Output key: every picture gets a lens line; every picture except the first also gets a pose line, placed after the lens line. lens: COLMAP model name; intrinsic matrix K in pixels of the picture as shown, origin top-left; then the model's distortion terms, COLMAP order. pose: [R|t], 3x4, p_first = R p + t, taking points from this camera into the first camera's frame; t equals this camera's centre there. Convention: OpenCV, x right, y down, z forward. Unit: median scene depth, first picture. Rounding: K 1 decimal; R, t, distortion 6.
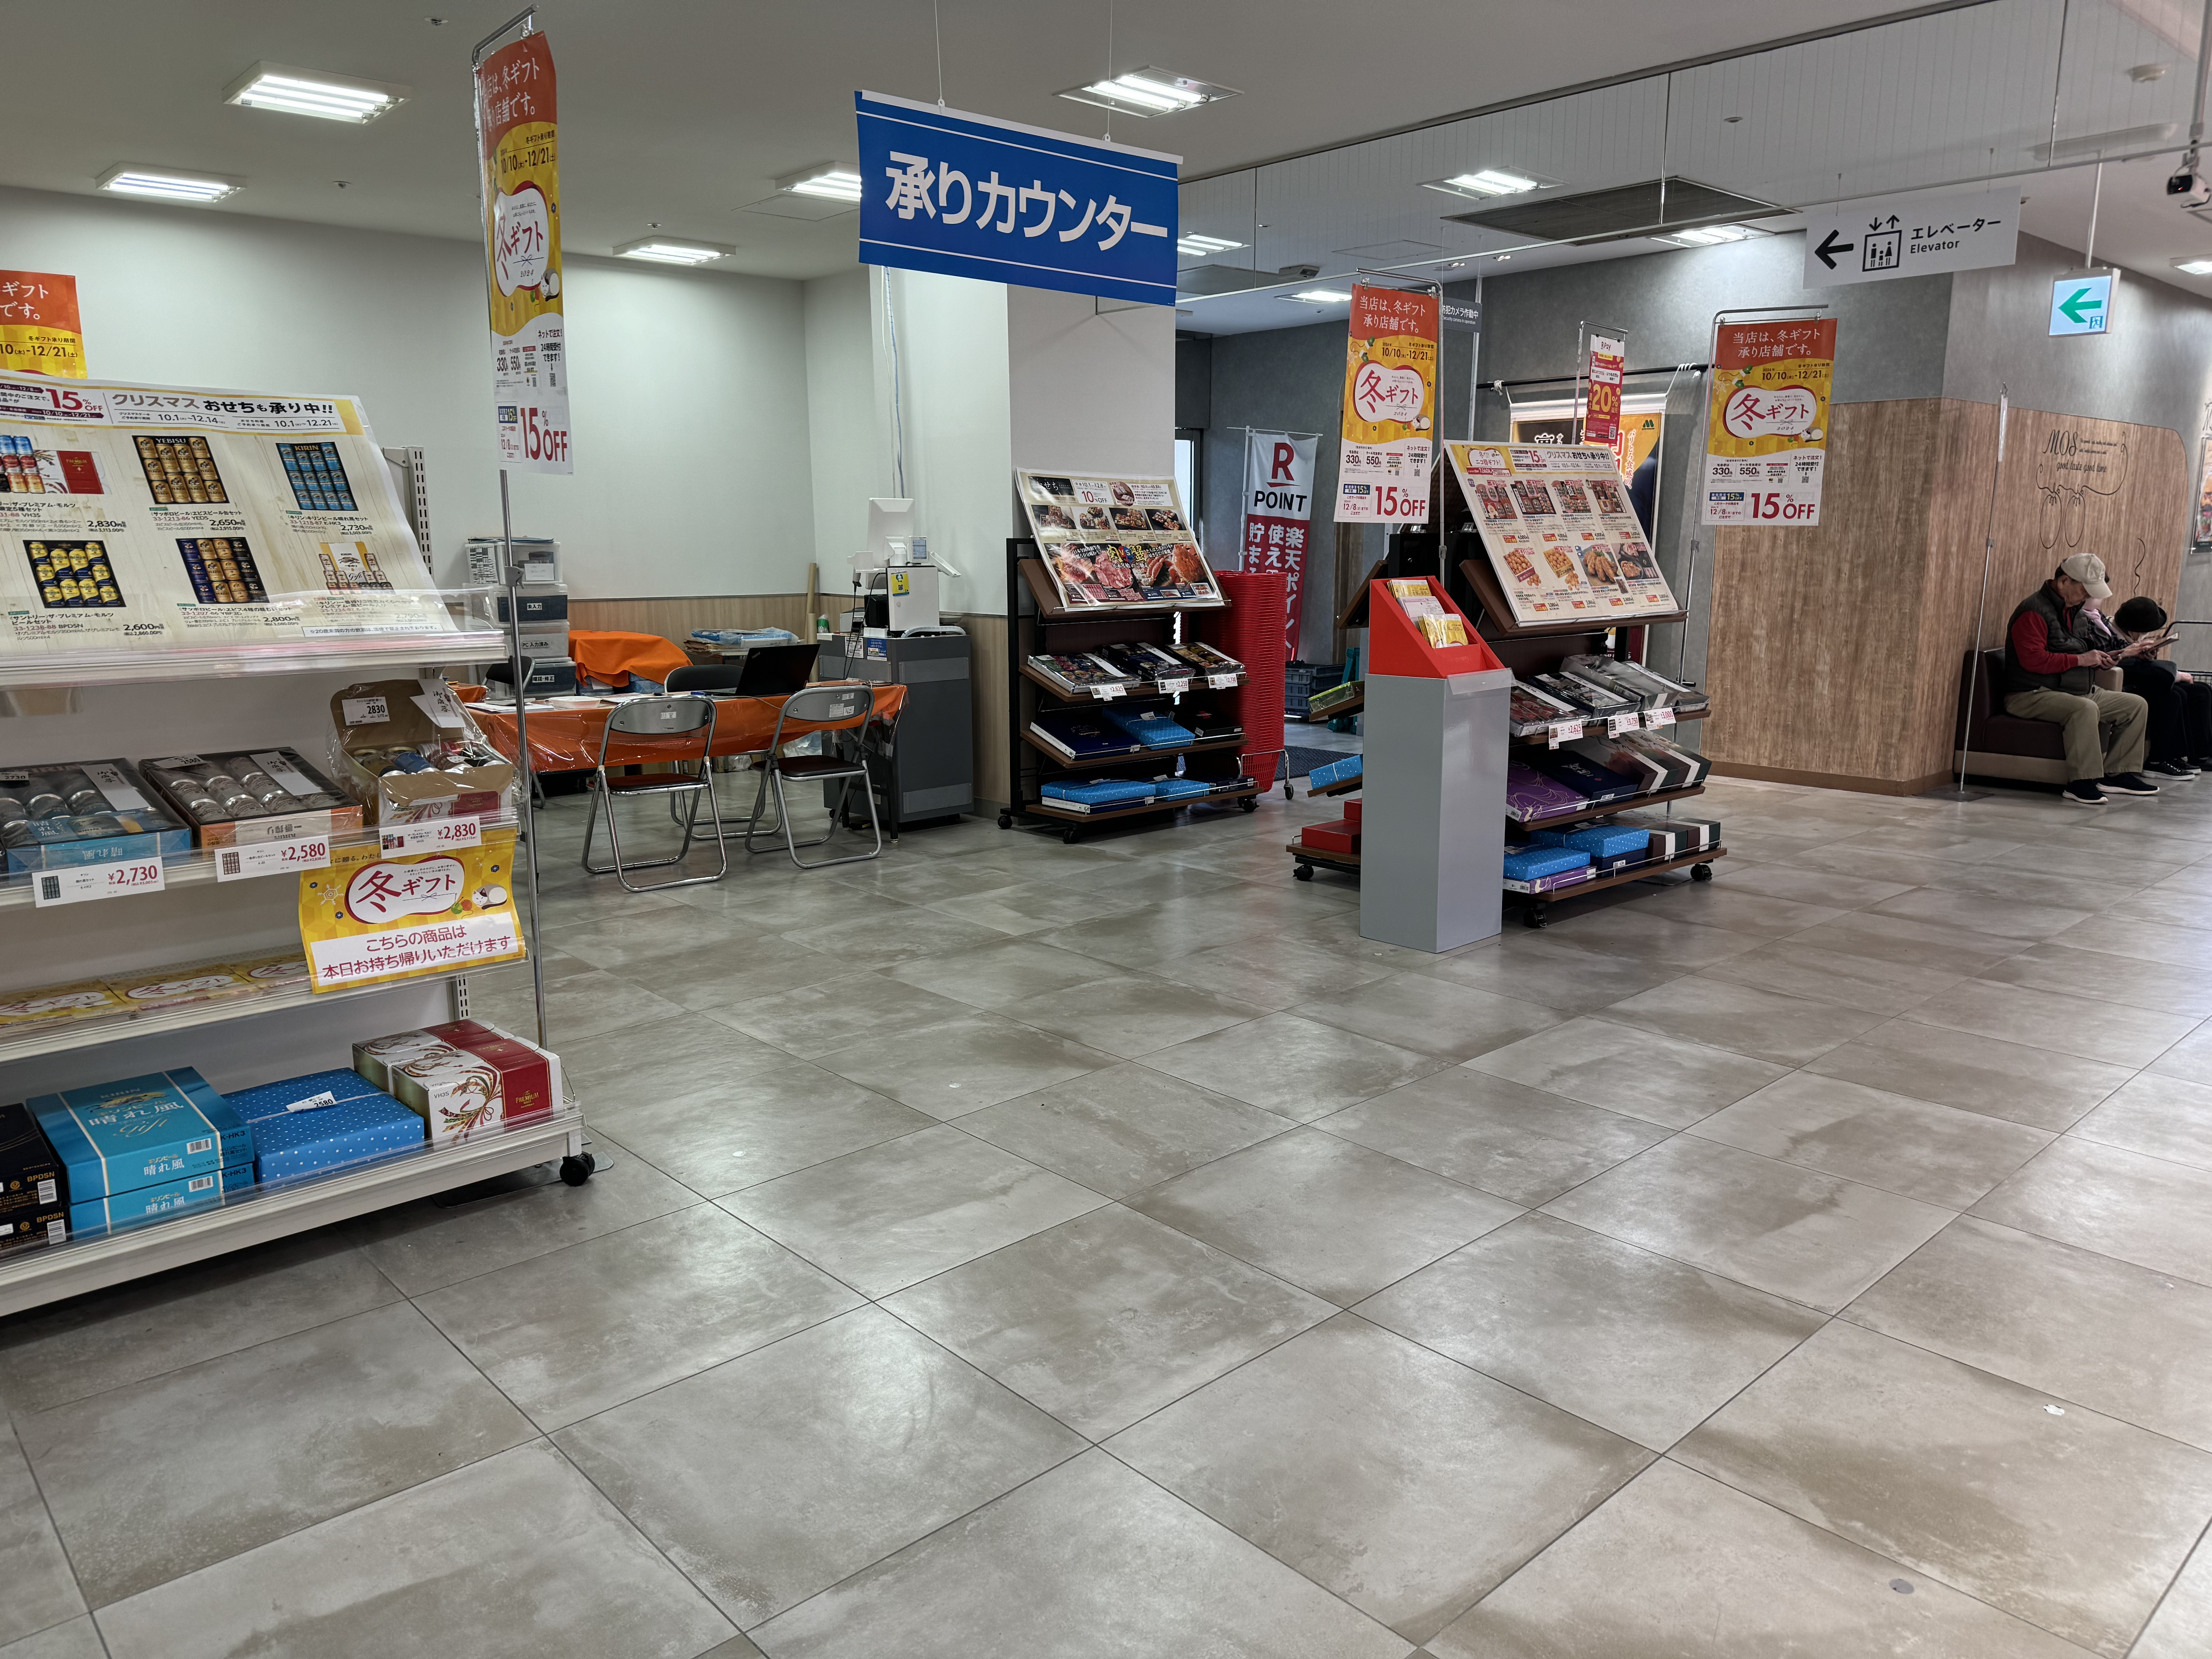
lens RADIAL K [[1538.5, 0, 1120.8], [0, 1538.5, 839.5], [0, 0, 1]] dist [0.081256, -0.102470]
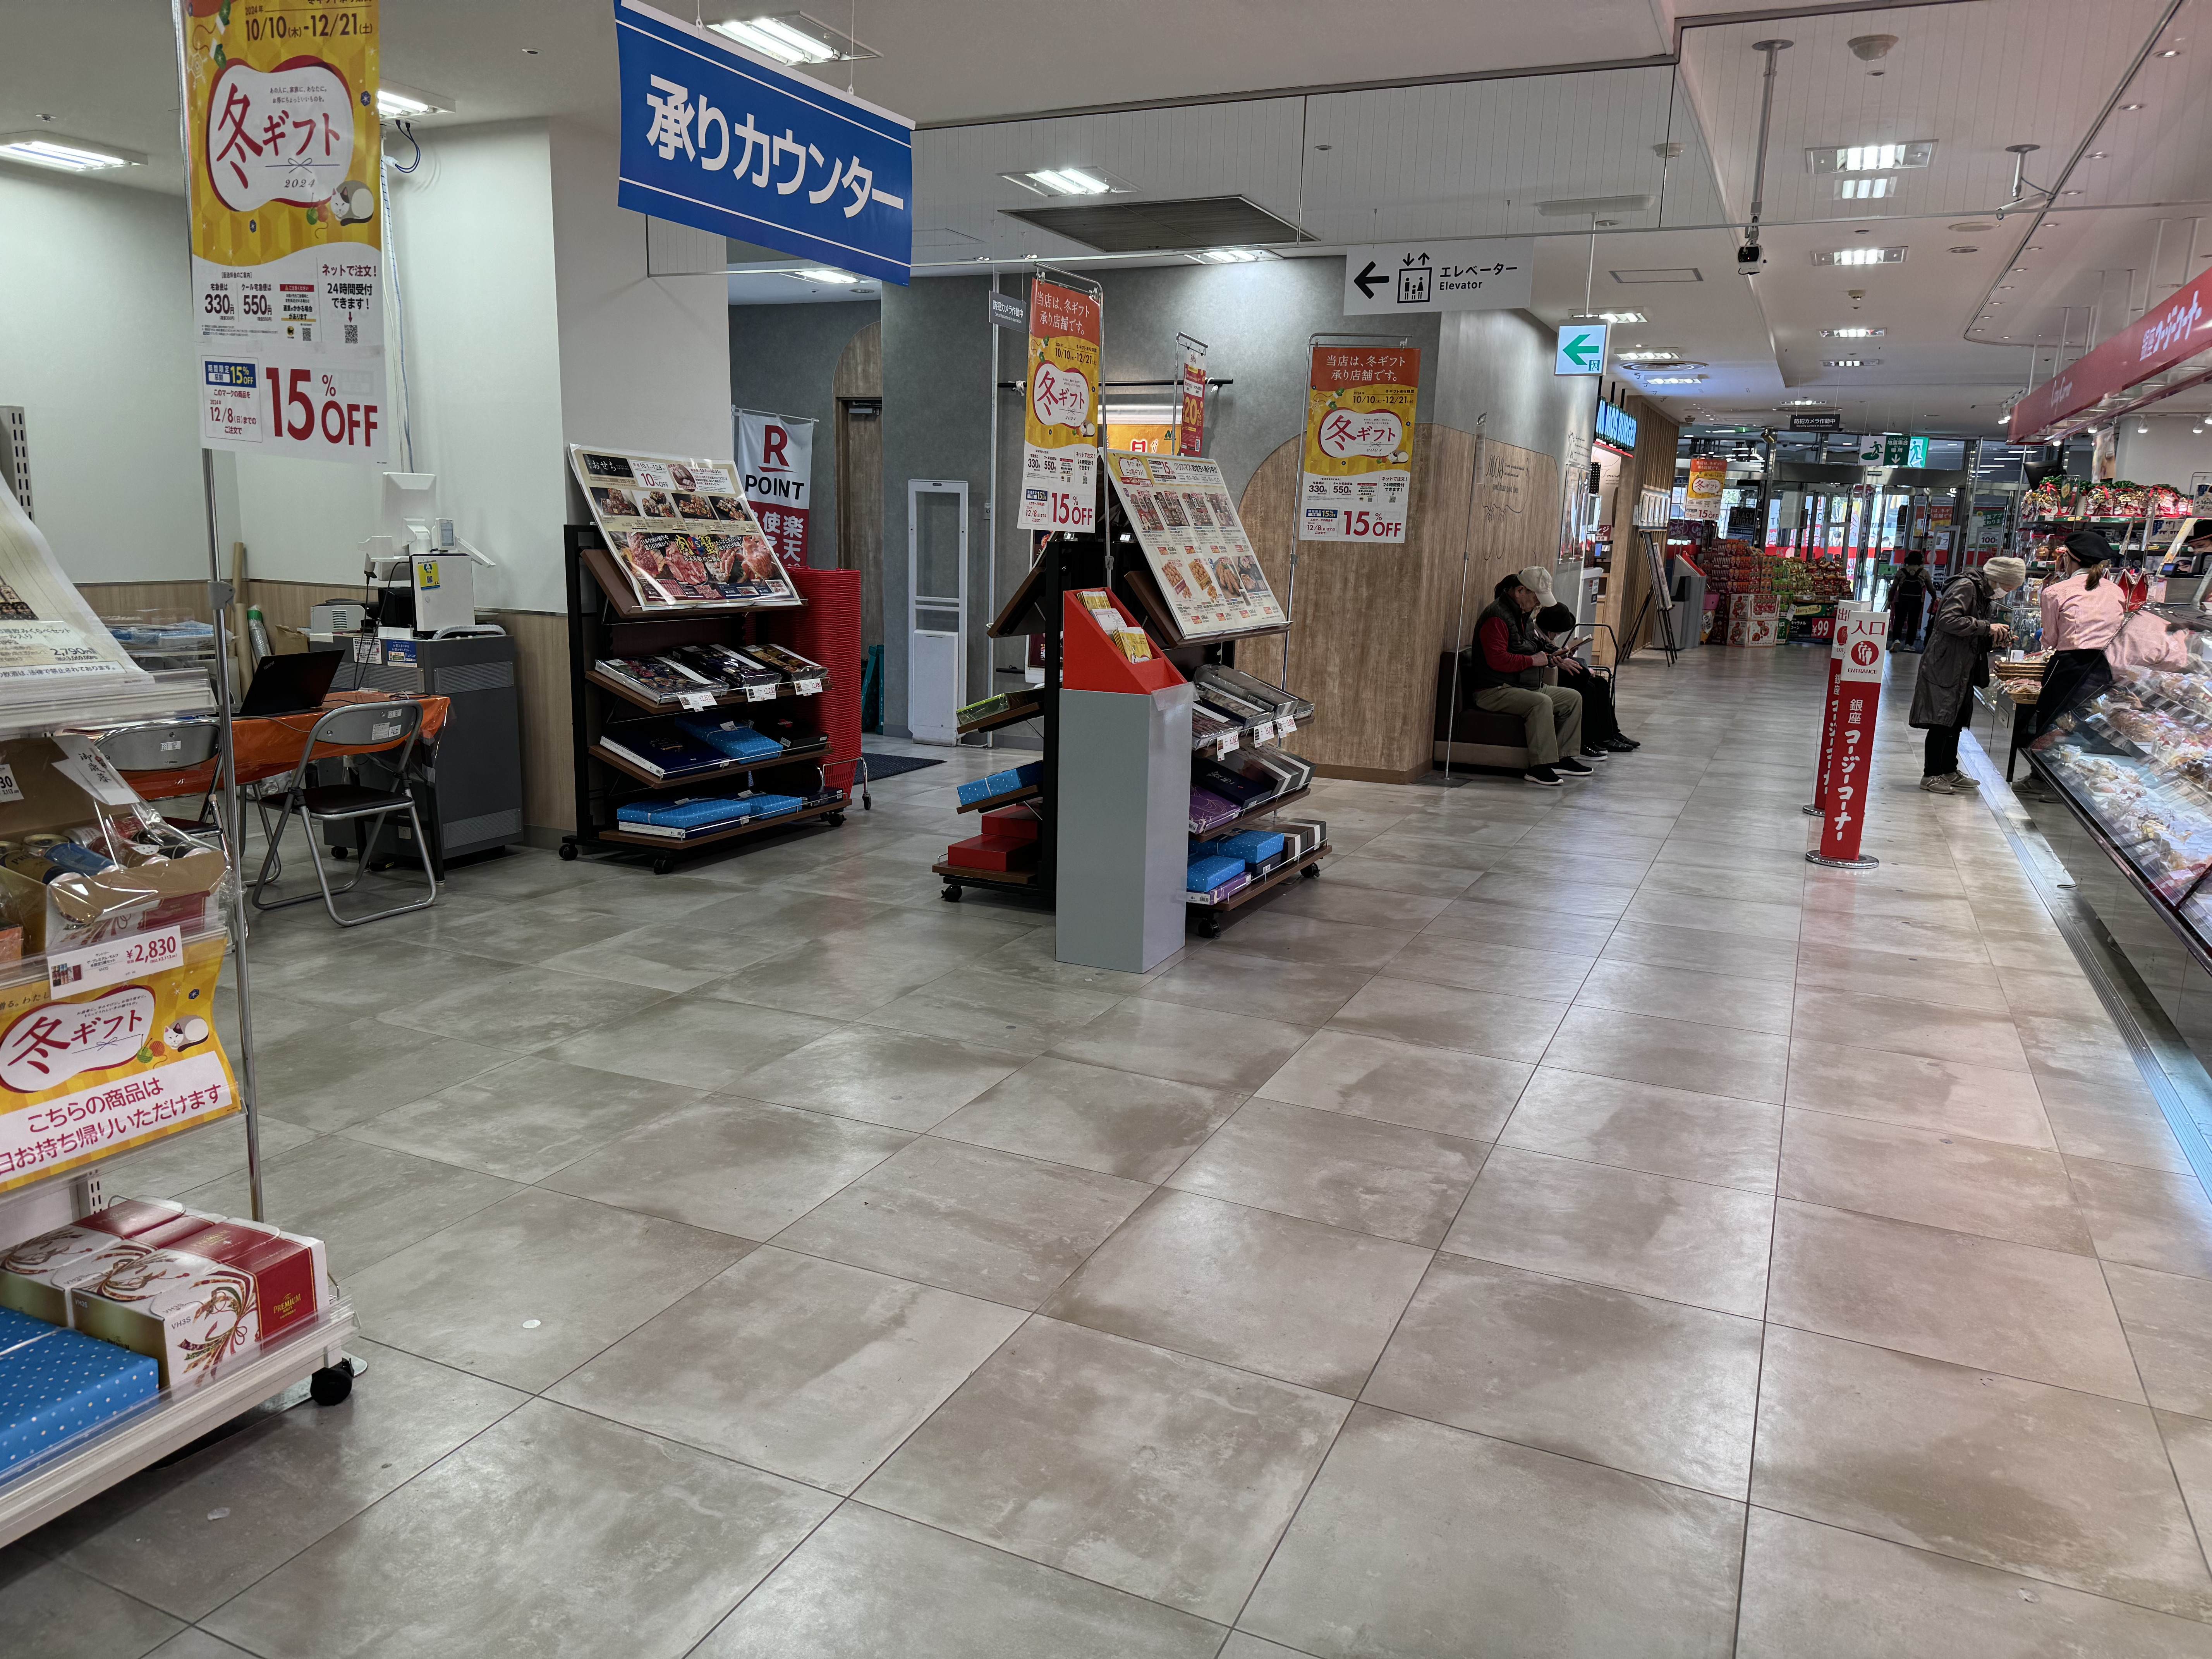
lens RADIAL K [[1538.5, 0, 1098.5], [0, 1538.5, 833.8], [0, 0, 1]] dist [0.081256, -0.102470]
pose [[0.925253, -0.047585, 0.376353, -0.160090], [0.044684, 0.998866, 0.016440, -0.028216], [-0.376709, 0.001606, 0.926330, 0.093489]]
